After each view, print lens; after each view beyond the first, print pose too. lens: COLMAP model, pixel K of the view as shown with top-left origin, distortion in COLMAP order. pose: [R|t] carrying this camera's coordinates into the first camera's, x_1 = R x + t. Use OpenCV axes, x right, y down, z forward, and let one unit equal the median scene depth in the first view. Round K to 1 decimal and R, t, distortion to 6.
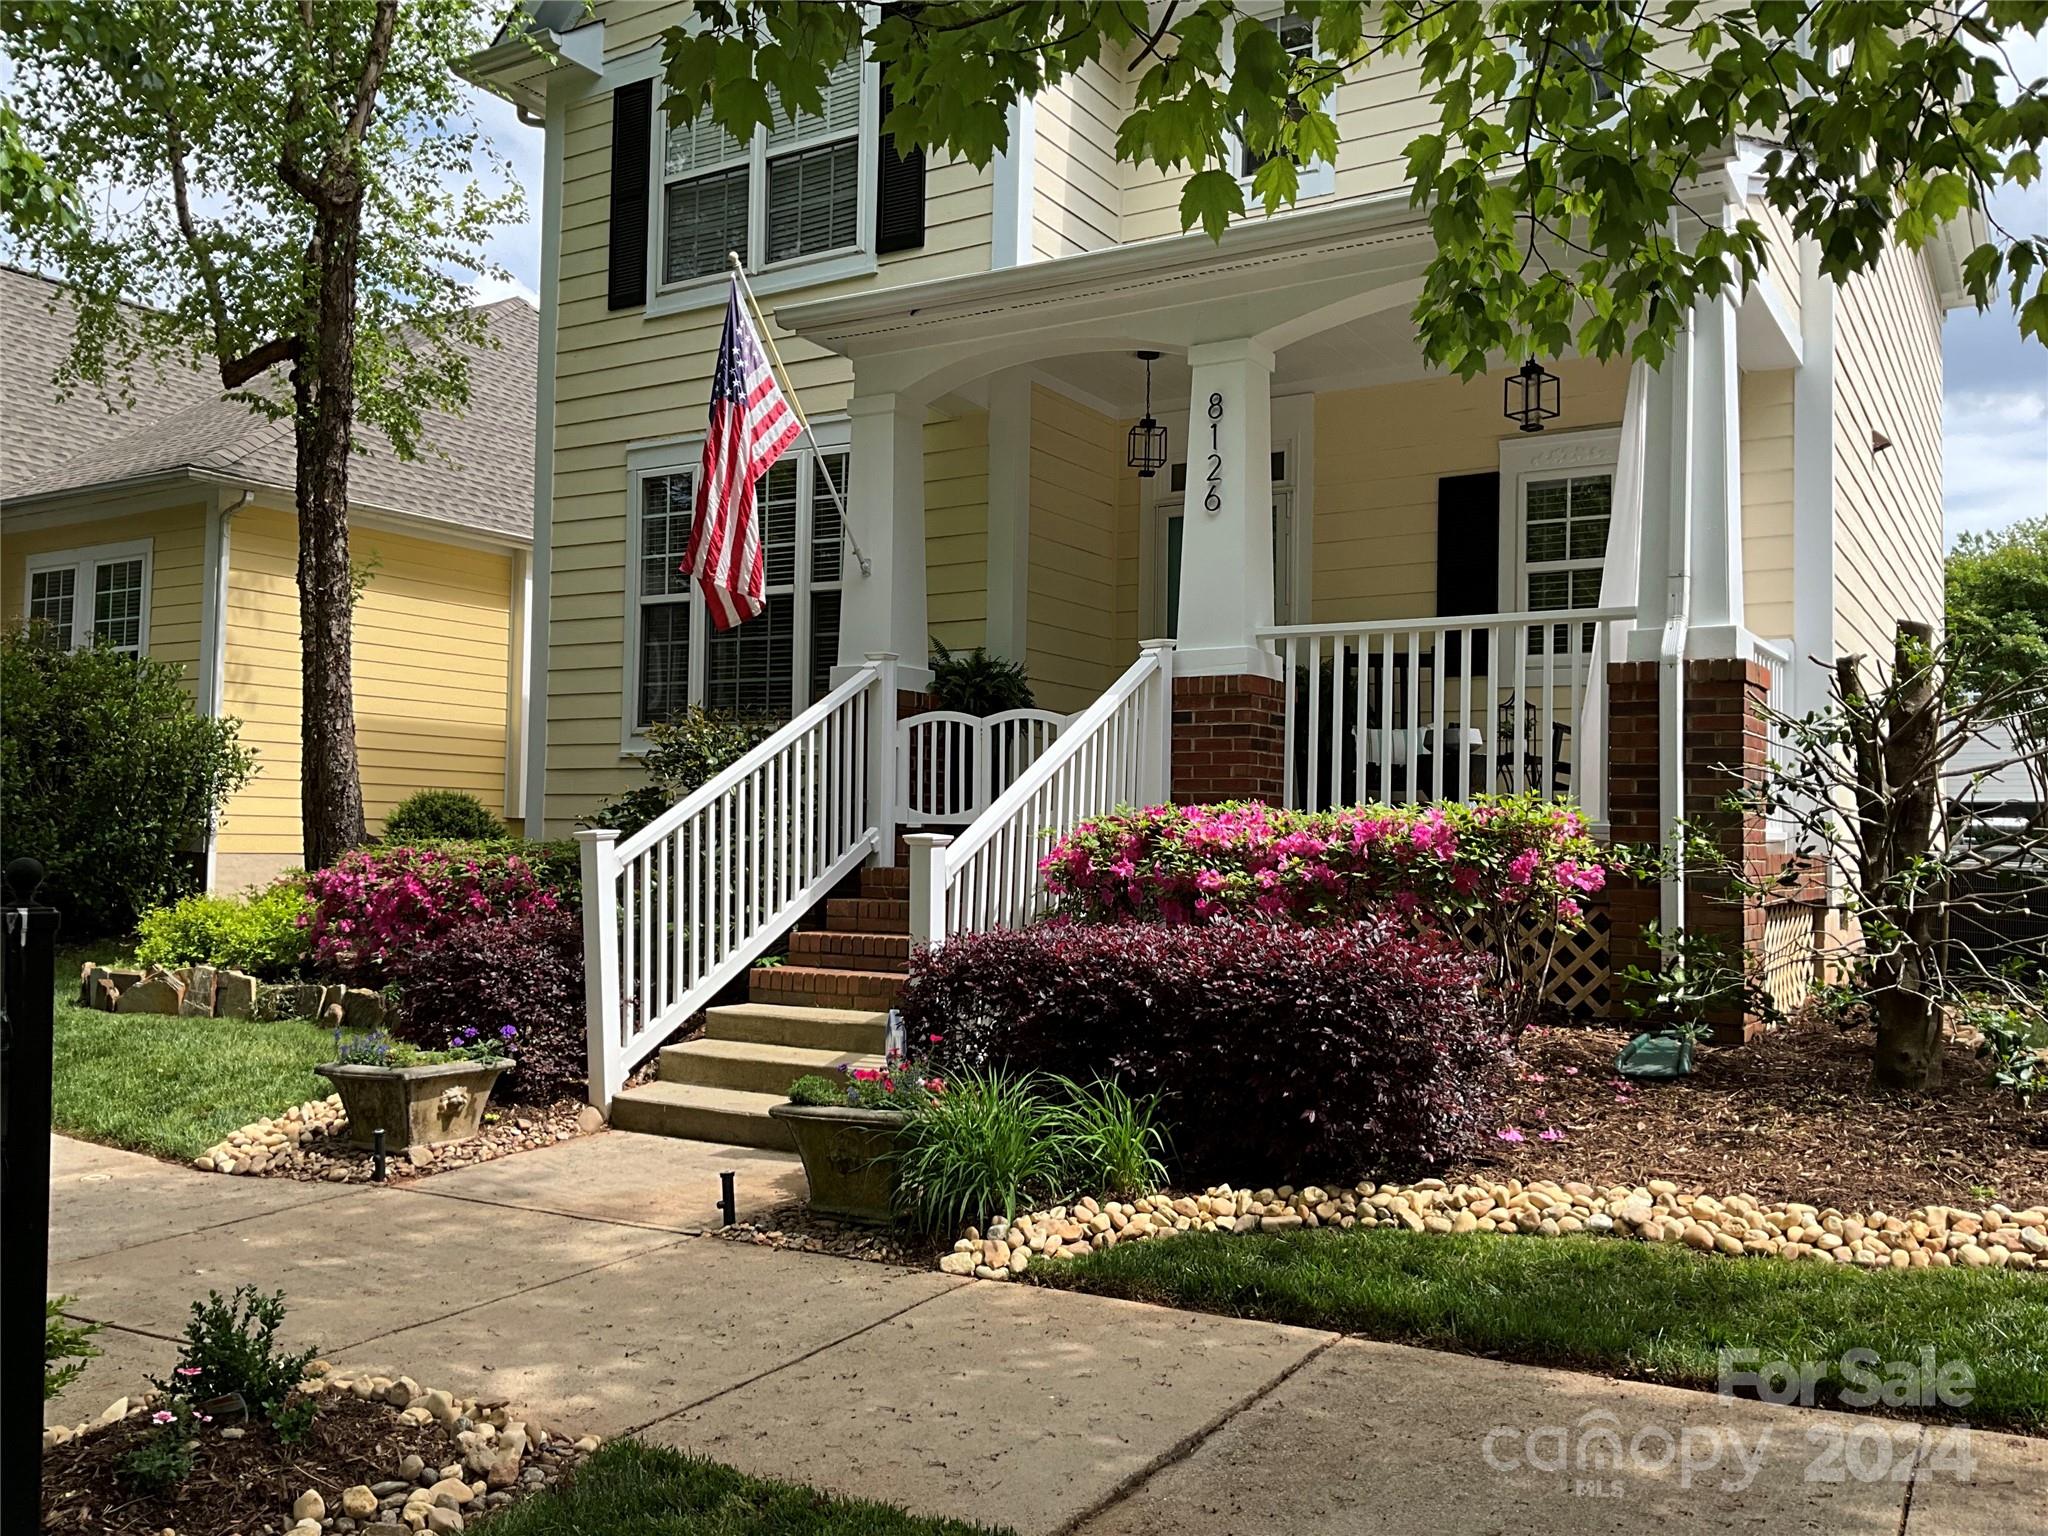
lens RADIAL K [[1701.6, 0, 1023.2], [0, 1701.6, 775.0], [0, 0, 1]] dist [0.077017, -0.141817]
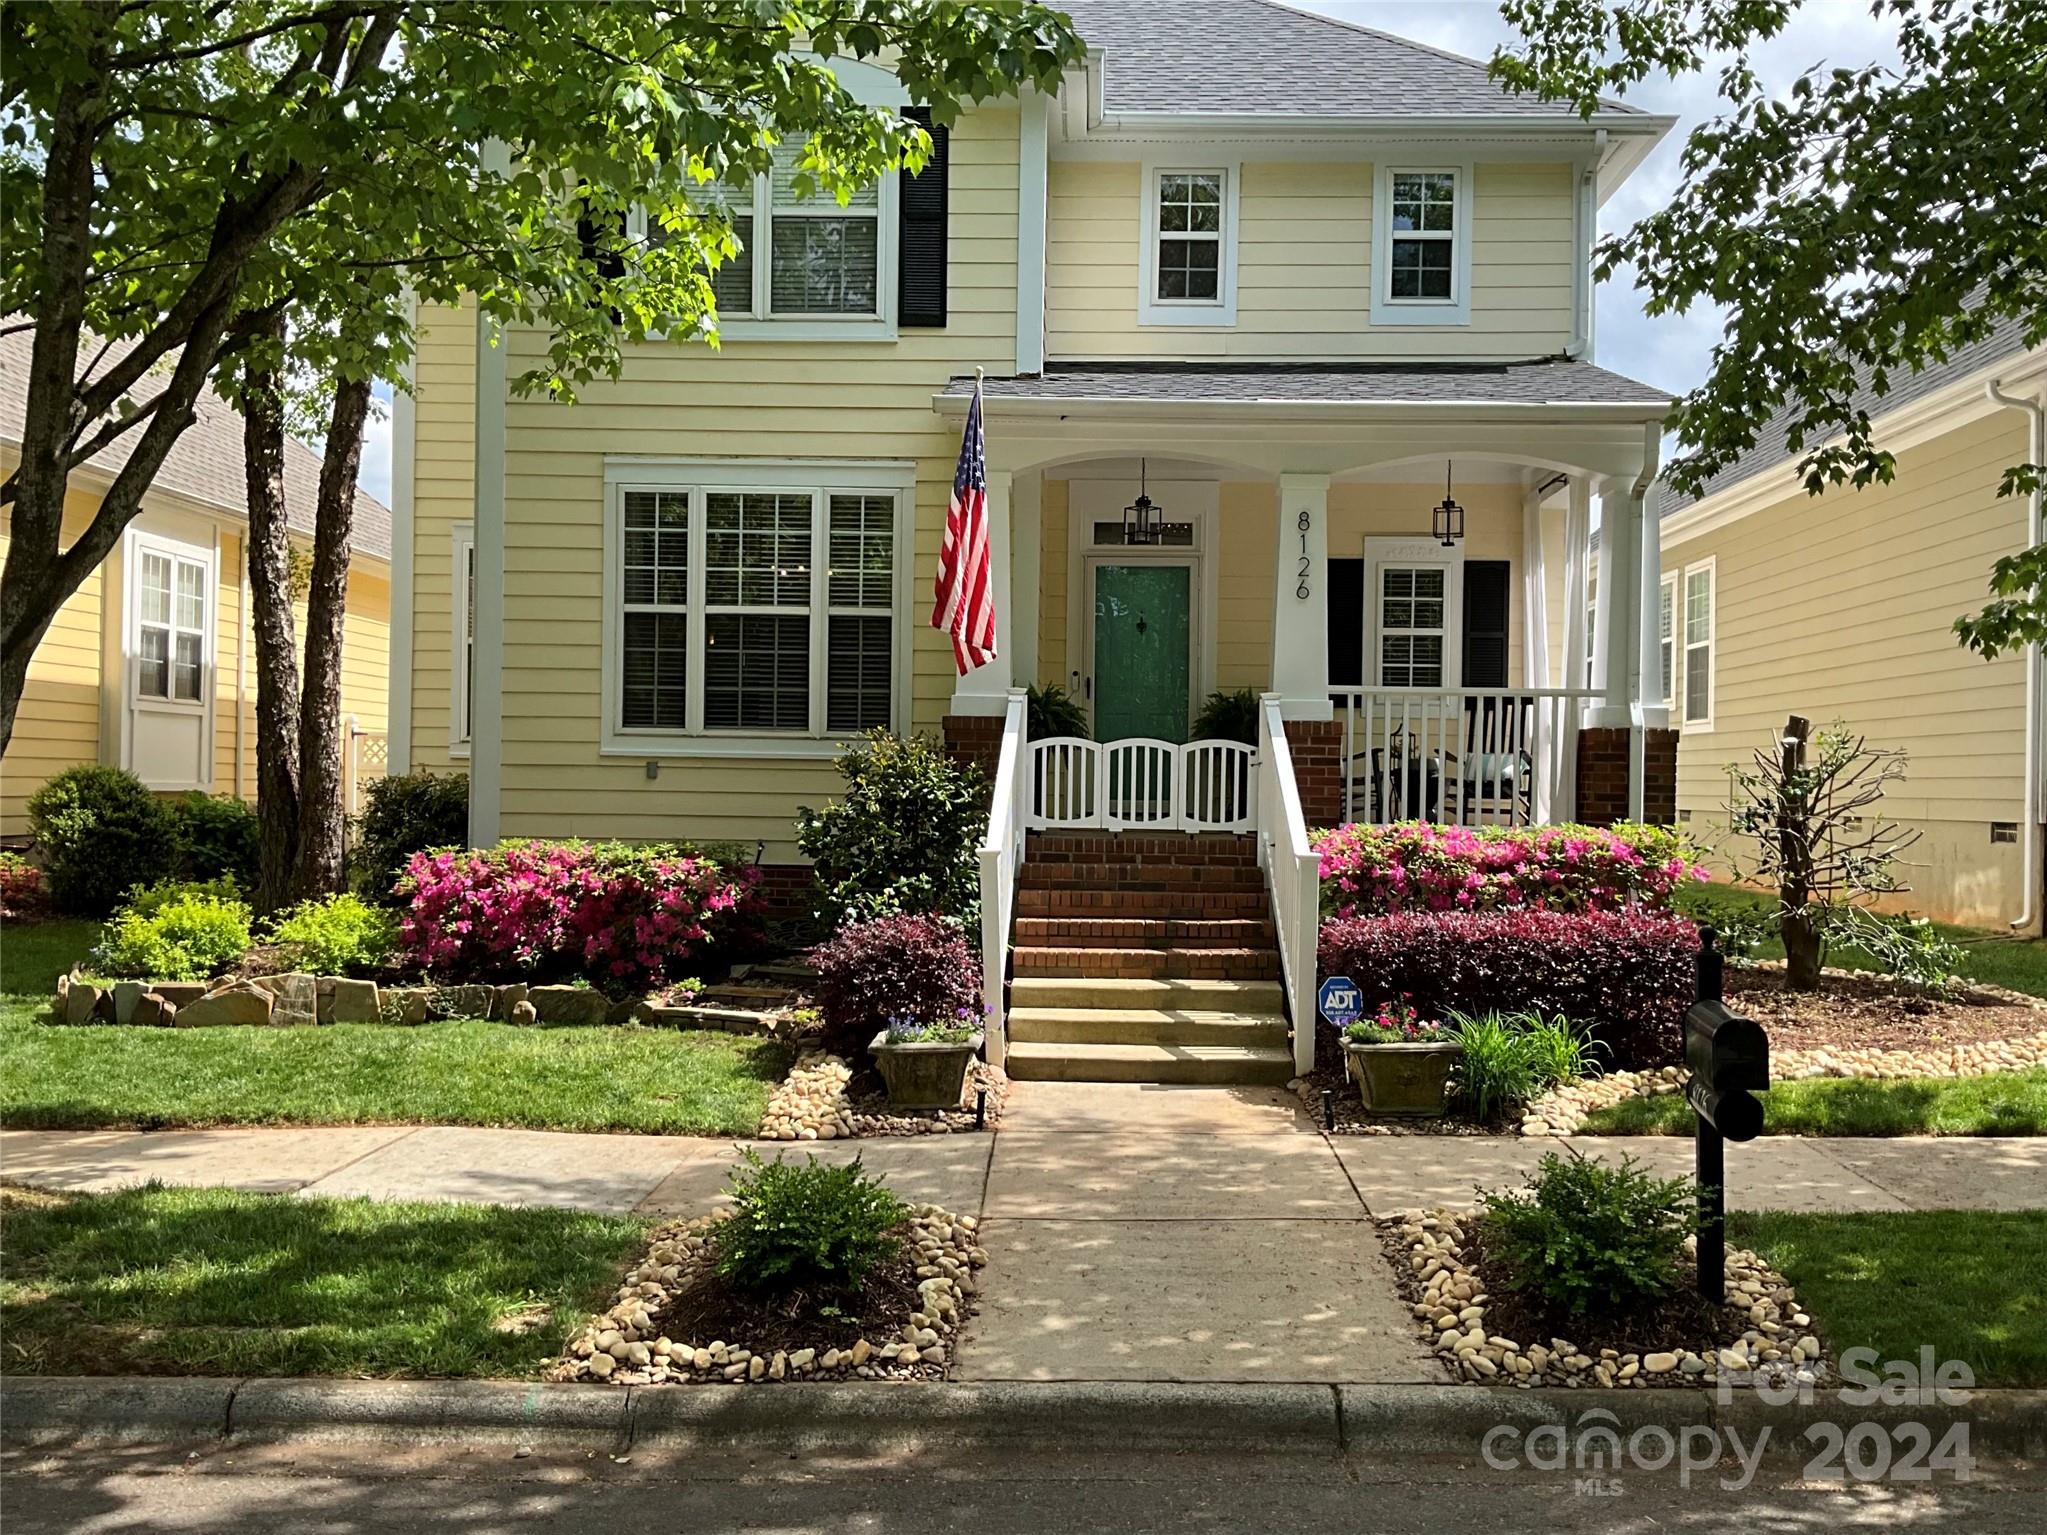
lens RADIAL K [[1823.4, 0, 1026.3], [0, 1823.4, 769.6], [0, 0, 1]] dist [0.081860, -0.007973]
pose [[0.870062, -0.000220, 0.492942, -0.632315], [-0.019937, 0.999166, 0.035635, -0.052729], [-0.492539, -0.040832, 0.869332, -0.129607]]
